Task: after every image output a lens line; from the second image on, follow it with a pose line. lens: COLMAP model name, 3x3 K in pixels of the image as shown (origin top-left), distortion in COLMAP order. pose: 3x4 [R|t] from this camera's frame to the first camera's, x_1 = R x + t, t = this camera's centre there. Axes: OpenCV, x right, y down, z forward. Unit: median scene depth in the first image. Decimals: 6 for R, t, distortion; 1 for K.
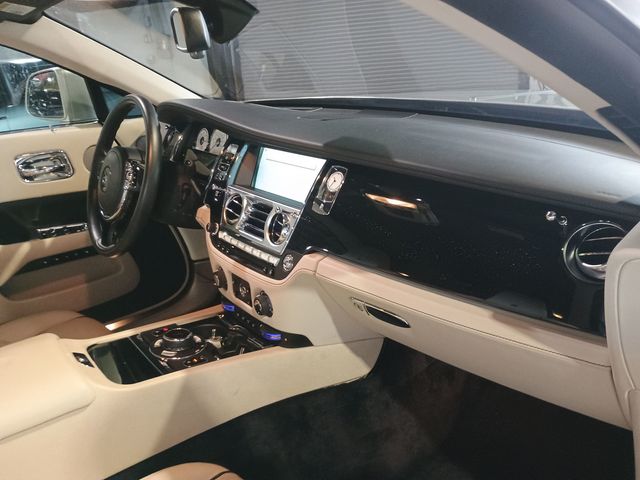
lens RADIAL K [[561.7, 0, 328.2], [0, 561.7, 244.3], [0, 0, 1]] dist [0.064001, -0.067116]
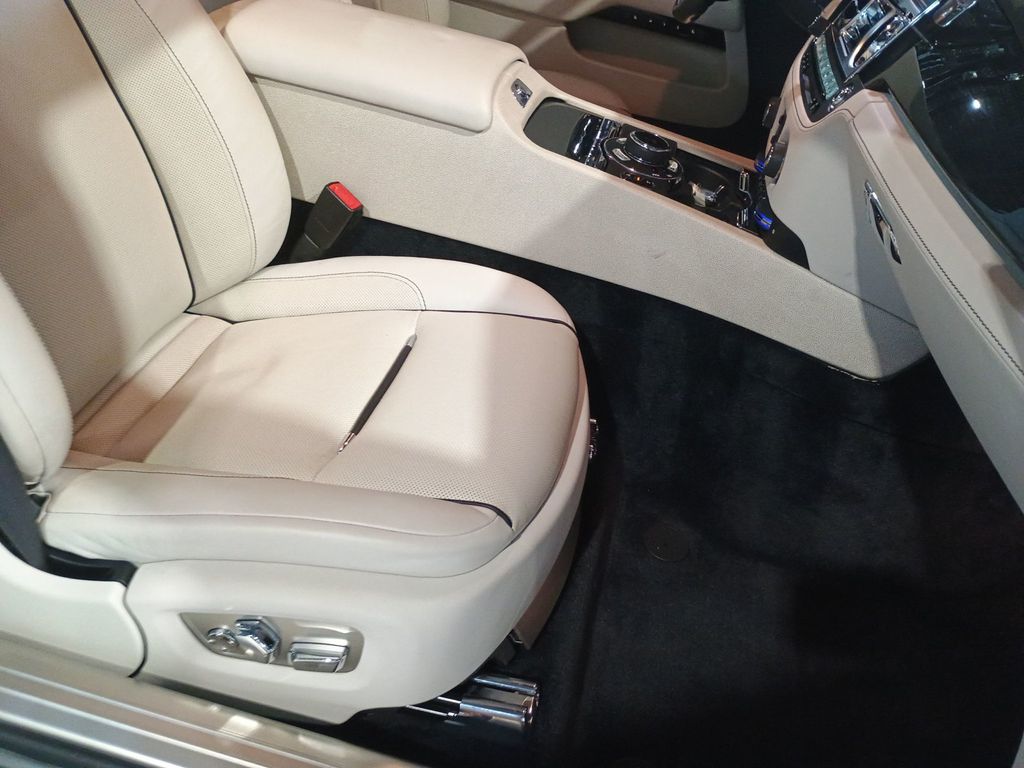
lens RADIAL K [[891.1, 0, 519.0], [0, 891.1, 385.1], [0, 0, 1]] dist [0.064059, -0.074872]
pose [[0.628350, 0.596978, -0.498792, 0.288164], [-0.466353, 0.802256, 0.372692, 0.066243], [0.622648, -0.001568, 0.782501, 0.092595]]
